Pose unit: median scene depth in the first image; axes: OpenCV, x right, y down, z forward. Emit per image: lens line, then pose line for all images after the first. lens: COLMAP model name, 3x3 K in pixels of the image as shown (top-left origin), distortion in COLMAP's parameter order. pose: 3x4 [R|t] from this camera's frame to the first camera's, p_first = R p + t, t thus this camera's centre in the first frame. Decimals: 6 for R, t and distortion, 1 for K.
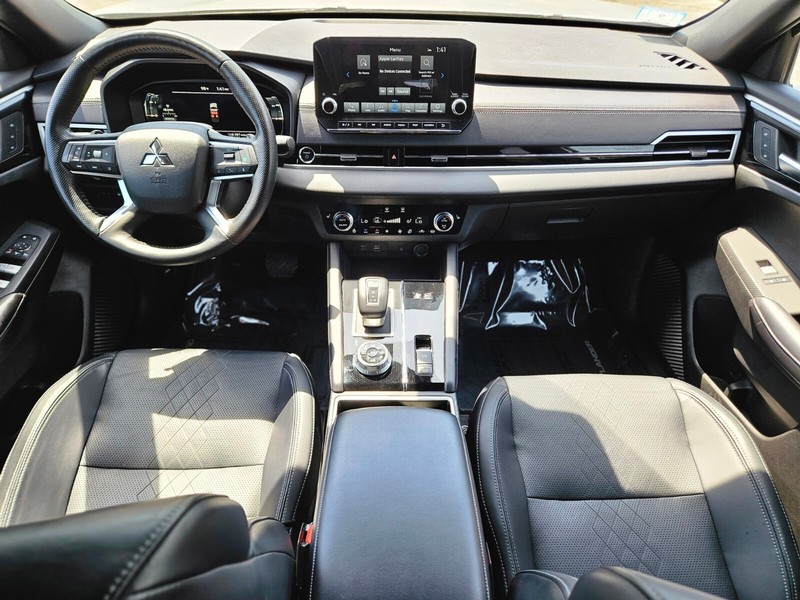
lens RADIAL K [[538.9, 0, 395.6], [0, 538.9, 305.4], [0, 0, 1]] dist [0.072869, -0.061657]
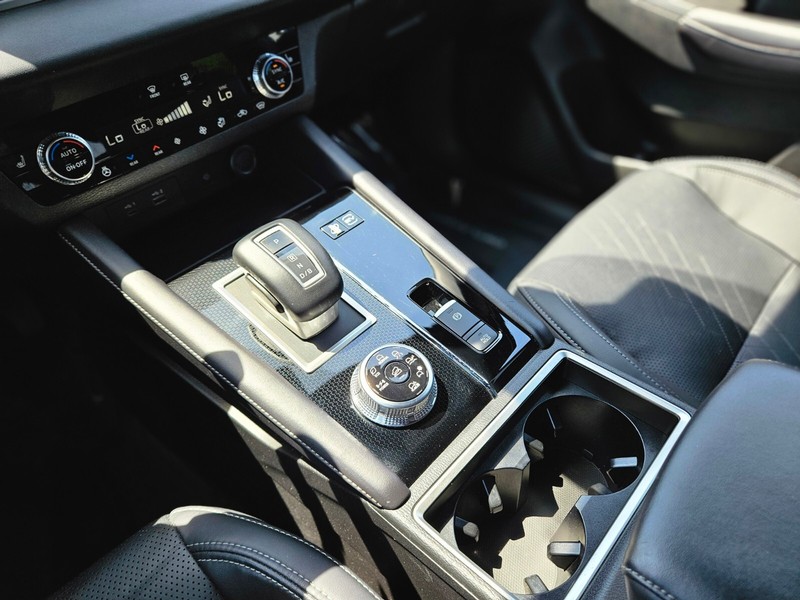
lens RADIAL K [[544.9, 0, 396.2], [0, 544.9, 314.7], [0, 0, 1]] dist [0.064231, -0.064334]
pose [[0.684664, -0.541839, 0.487490, -0.206965], [0.476338, 0.838880, 0.263404, -0.057427], [-0.551668, 0.051867, 0.832449, 0.586964]]
